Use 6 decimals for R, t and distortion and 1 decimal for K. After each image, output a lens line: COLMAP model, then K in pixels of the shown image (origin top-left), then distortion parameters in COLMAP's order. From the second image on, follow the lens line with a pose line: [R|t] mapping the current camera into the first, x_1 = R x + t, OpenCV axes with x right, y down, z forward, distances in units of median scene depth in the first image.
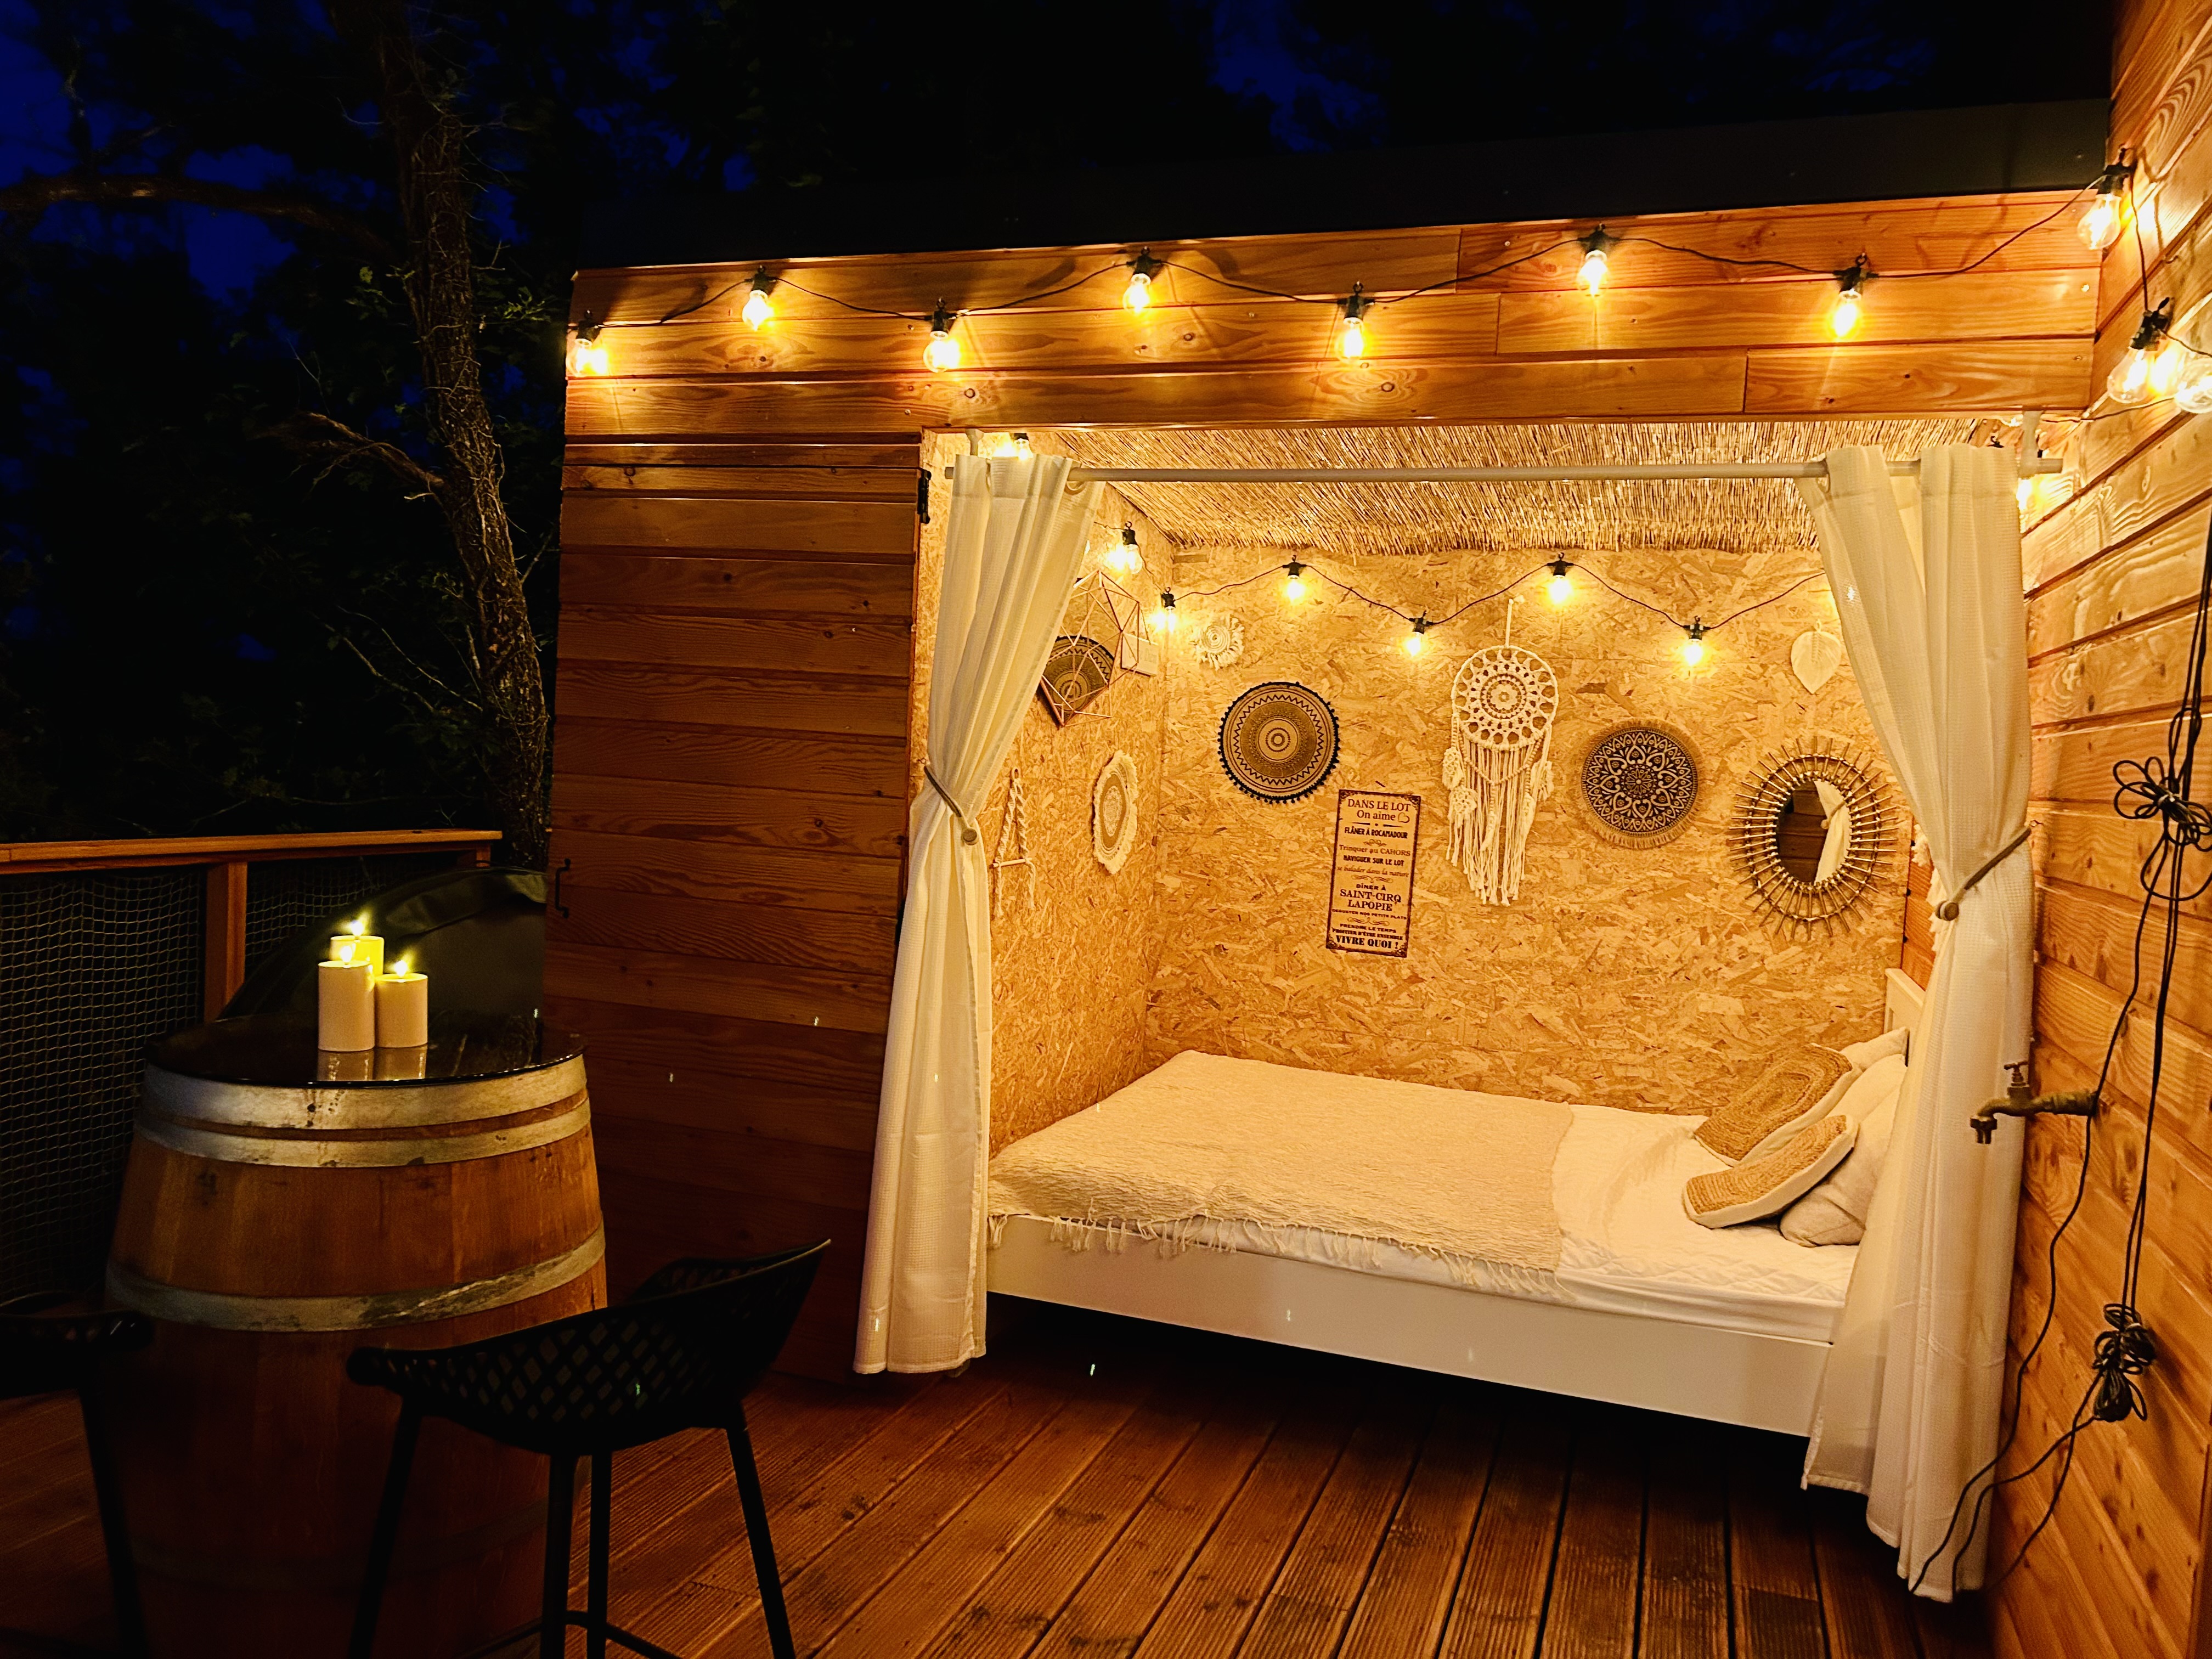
lens RADIAL K [[1652.9, 0, 1105.5], [0, 1652.9, 829.8], [0, 0, 1]] dist [0.060800, -0.044781]
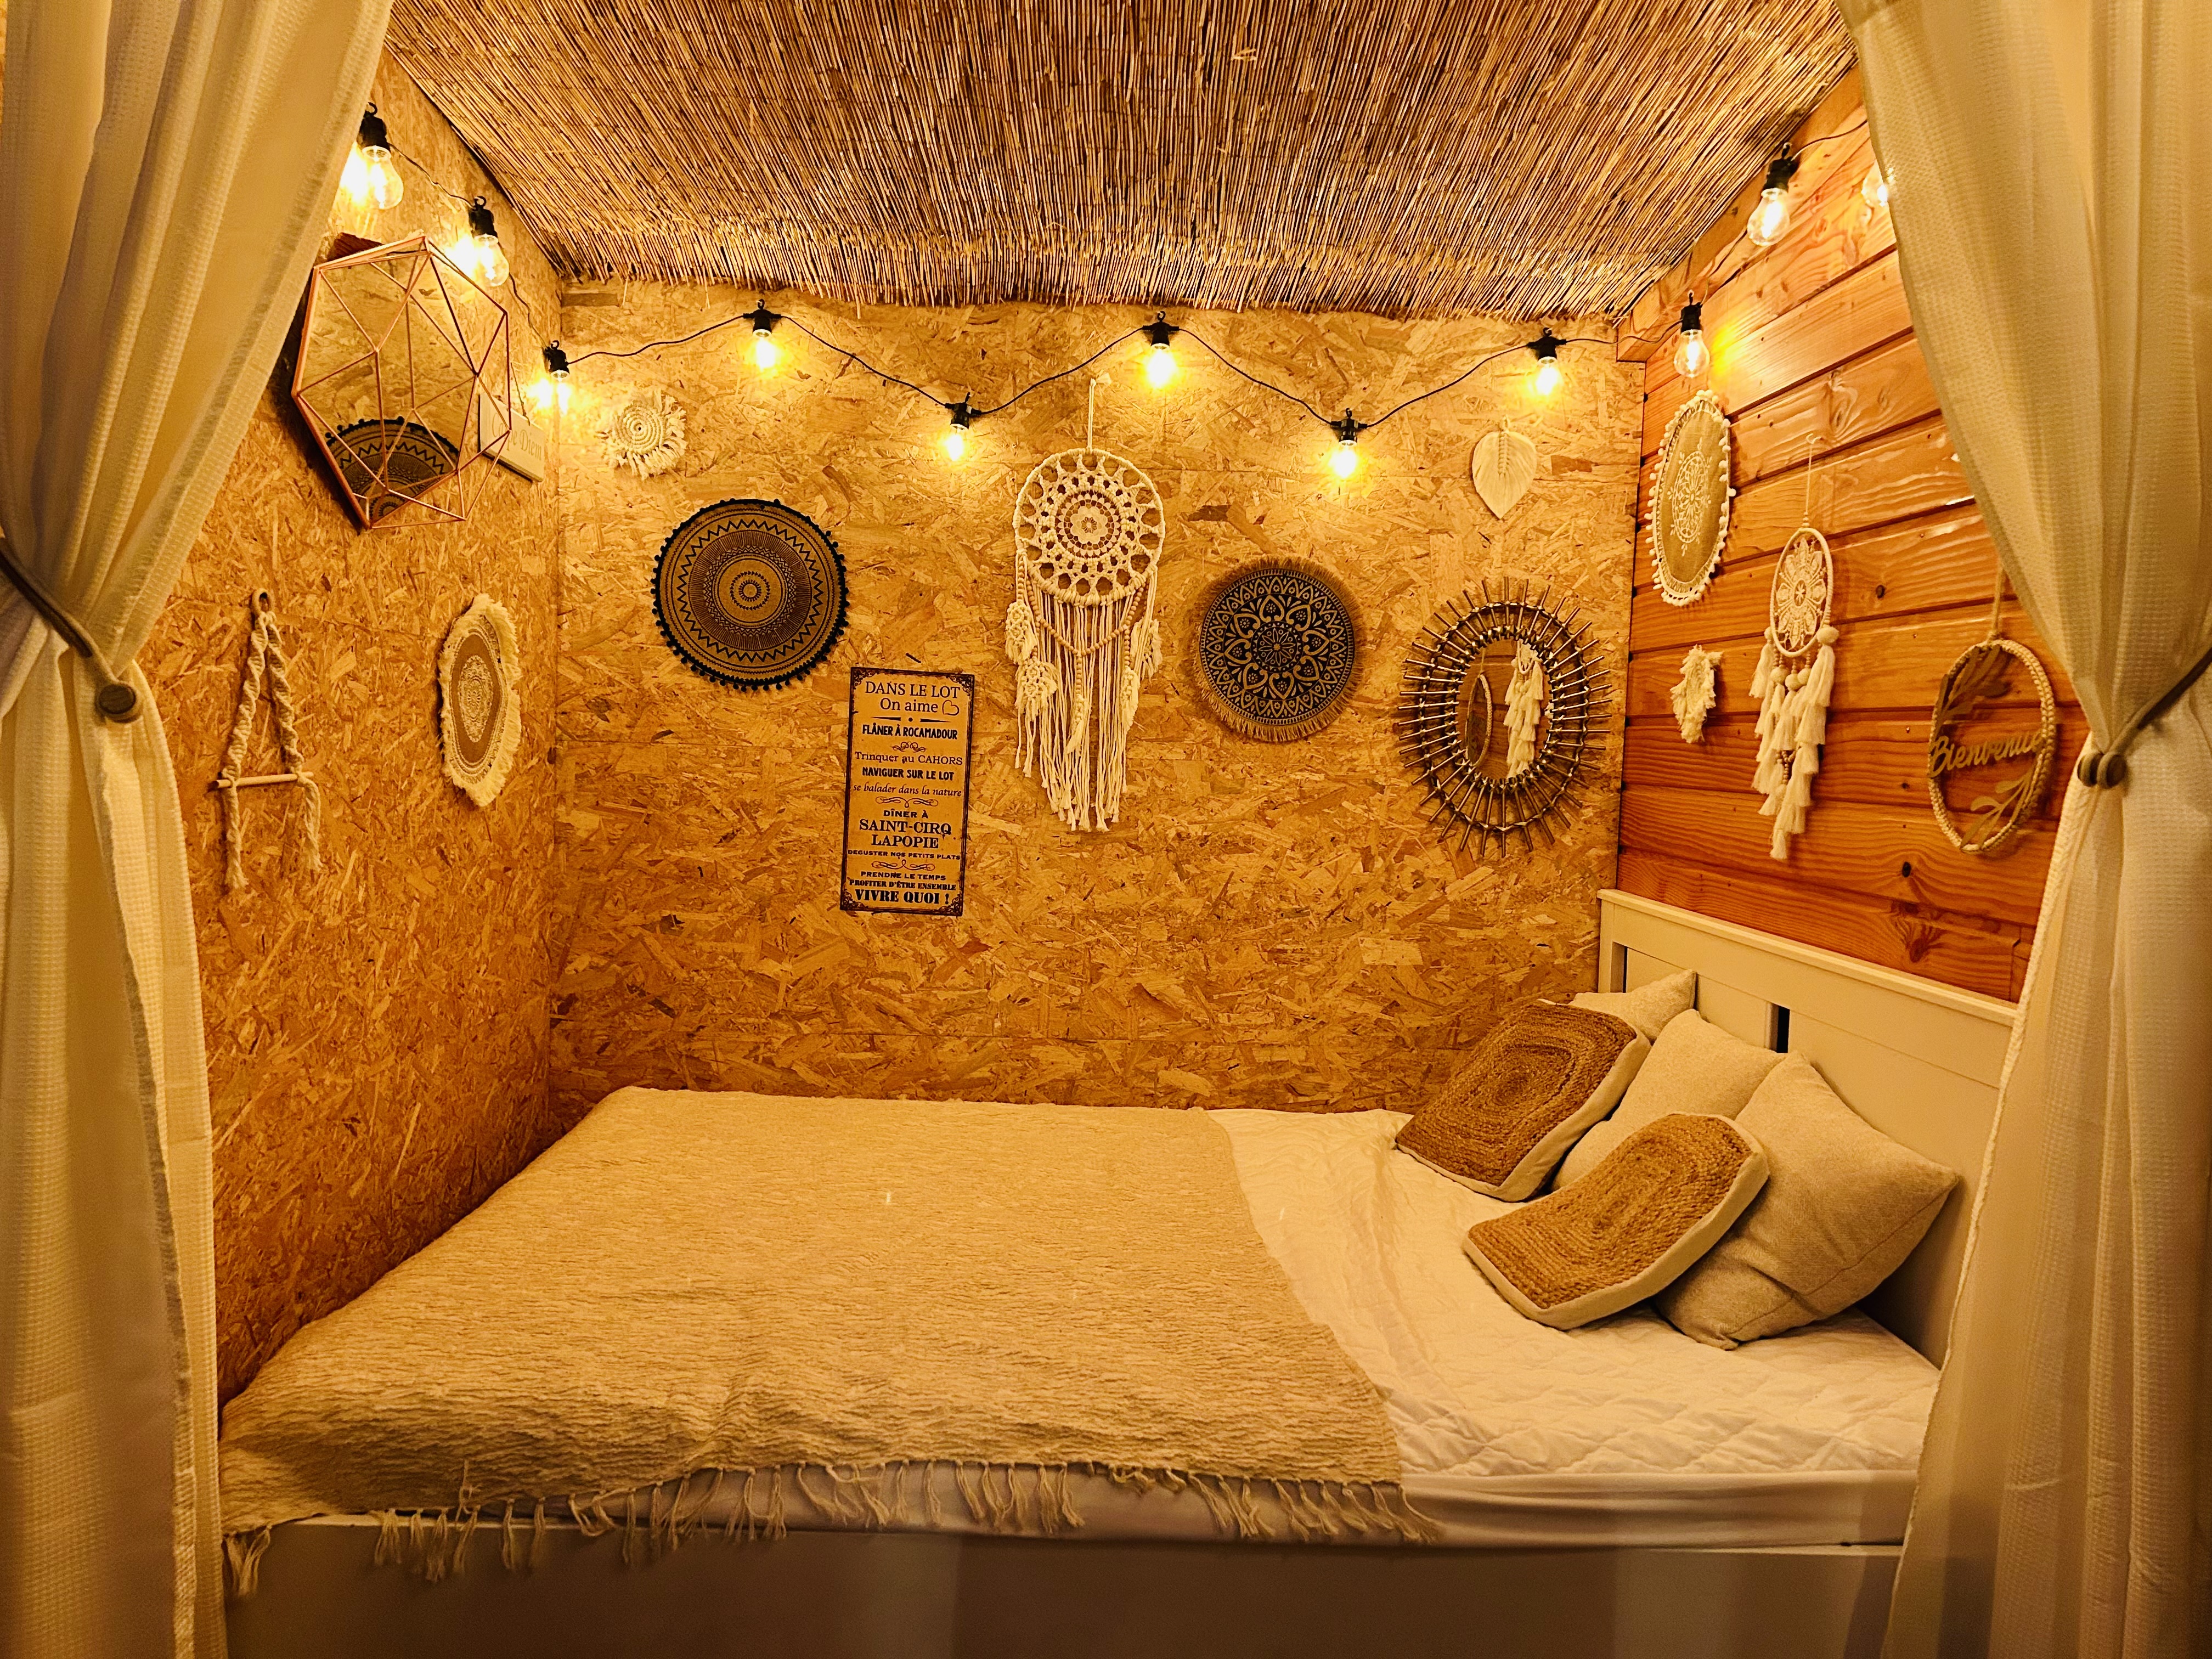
lens RADIAL K [[1652.9, 0, 1117.3], [0, 1652.9, 837.8], [0, 0, 1]] dist [0.060800, -0.044781]
pose [[0.931631, -0.046149, 0.360465, 0.000719], [0.034866, 0.998679, 0.037745, 0.023875], [-0.361730, -0.022597, 0.932009, 0.378091]]
